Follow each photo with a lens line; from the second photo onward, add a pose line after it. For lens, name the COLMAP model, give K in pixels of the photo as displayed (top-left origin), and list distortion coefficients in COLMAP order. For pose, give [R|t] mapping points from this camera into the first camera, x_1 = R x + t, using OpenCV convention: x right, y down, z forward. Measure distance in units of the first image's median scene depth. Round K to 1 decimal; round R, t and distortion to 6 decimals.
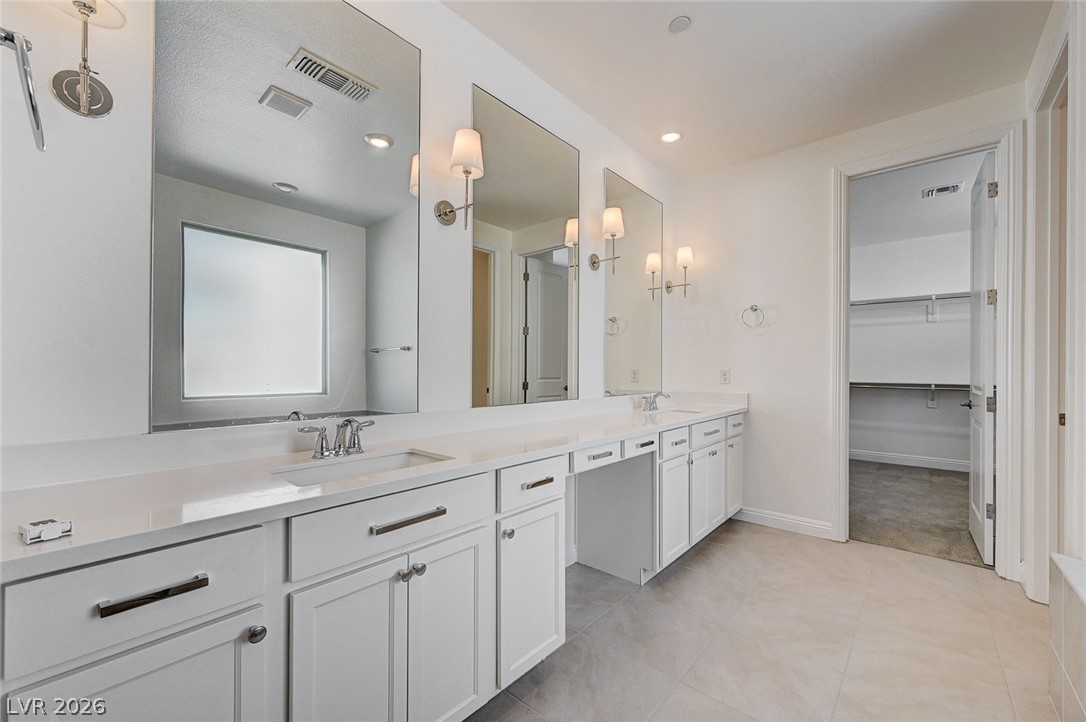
lens RADIAL K [[436.3, 0, 542.7], [0, 436.3, 370.1], [0, 0, 1]] dist [-0.002376, 0.000927]
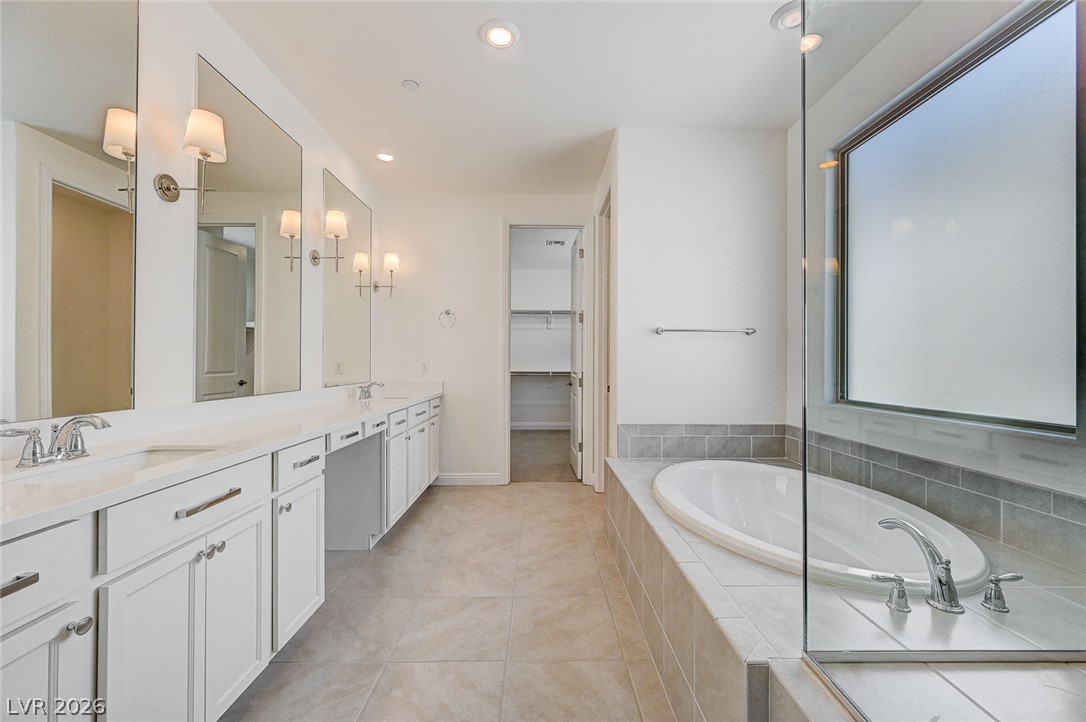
lens RADIAL K [[430.2, 0, 547.4], [0, 430.2, 369.0], [0, 0, 1]] dist [-0.000041, 0.000399]
pose [[0.743462, -0.011185, 0.668685, -0.159764], [0.001669, 0.999888, 0.014869, 0.002442], [-0.668776, -0.009938, 0.743398, -0.132537]]
